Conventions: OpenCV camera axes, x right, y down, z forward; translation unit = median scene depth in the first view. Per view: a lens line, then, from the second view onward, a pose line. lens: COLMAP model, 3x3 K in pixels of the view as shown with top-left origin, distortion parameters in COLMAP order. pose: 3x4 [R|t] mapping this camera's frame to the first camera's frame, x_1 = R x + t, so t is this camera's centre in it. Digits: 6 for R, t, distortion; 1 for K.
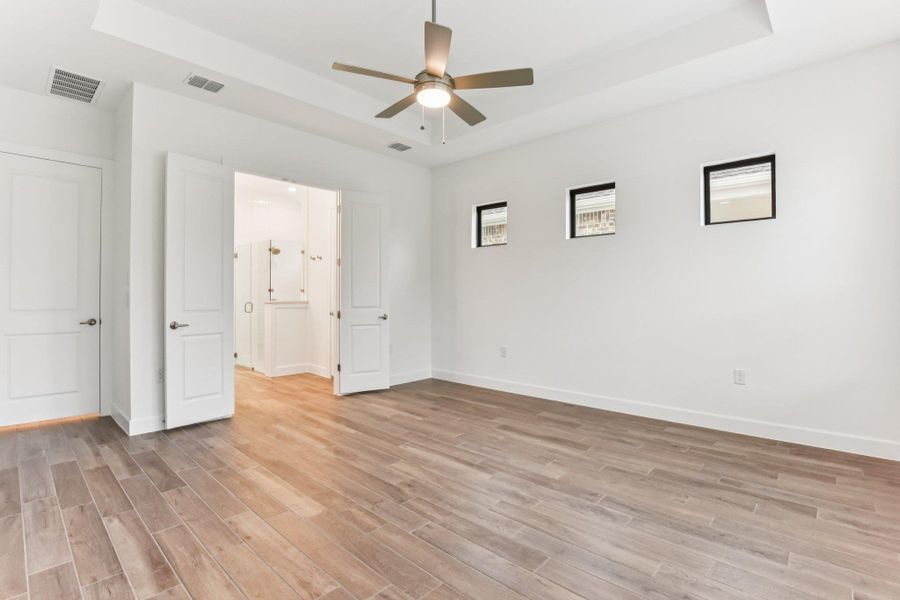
lens RADIAL K [[422.4, 0, 452.6], [0, 422.4, 298.0], [0, 0, 1]] dist [-0.036342, -0.000485]
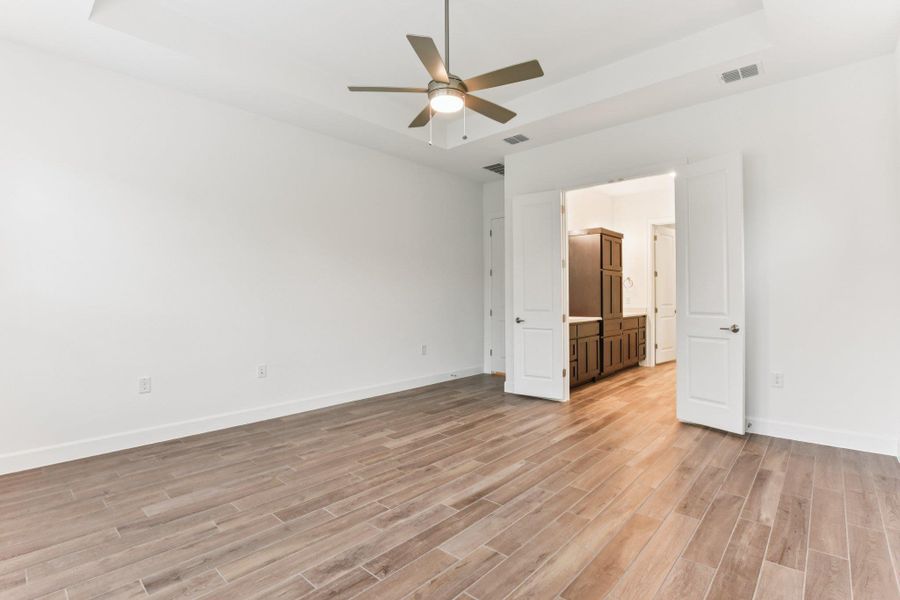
lens RADIAL K [[422.4, 0, 451.4], [0, 422.4, 300.7], [0, 0, 1]] dist [-0.036342, -0.000485]
pose [[0.005772, 0.003431, -0.999977, 0.830815], [0.001347, 0.999993, 0.003439, -0.006078], [0.999982, -0.001367, 0.005767, 0.862581]]
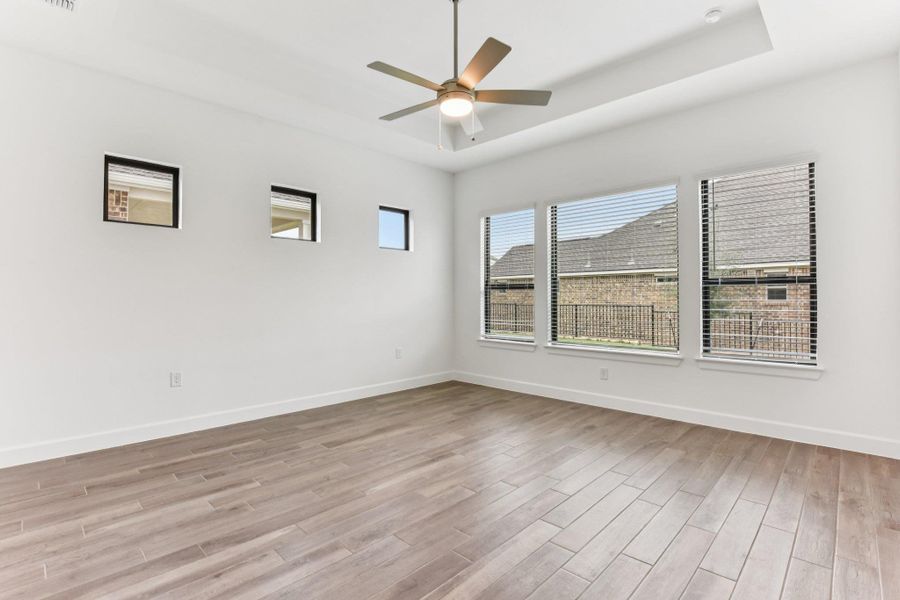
lens RADIAL K [[422.4, 0, 454.1], [0, 422.4, 297.1], [0, 0, 1]] dist [-0.036342, -0.000485]
pose [[0.021191, 0.004716, 0.999764, -0.924488], [0.007095, 0.999963, -0.004867, -0.005853], [-0.999750, 0.007197, 0.021157, 0.848187]]
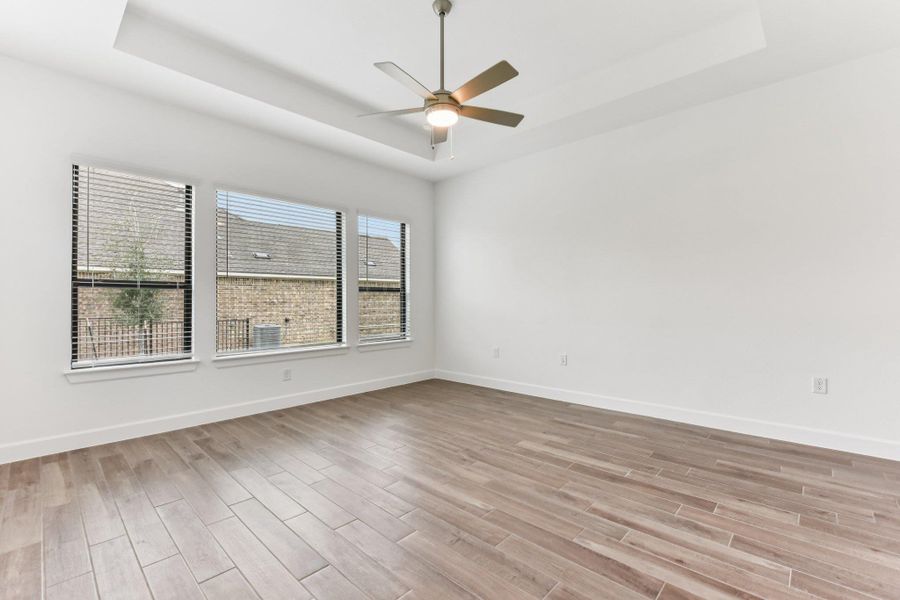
lens RADIAL K [[396.5, 0, 448.1], [0, 396.5, 296.5], [0, 0, 1]] dist [-0.015433, 0.002681]
pose [[-0.999889, 0.005285, 0.013895, -0.061099], [0.005212, 0.999973, -0.005259, -0.009909], [-0.013922, -0.005186, -0.999890, 1.740487]]
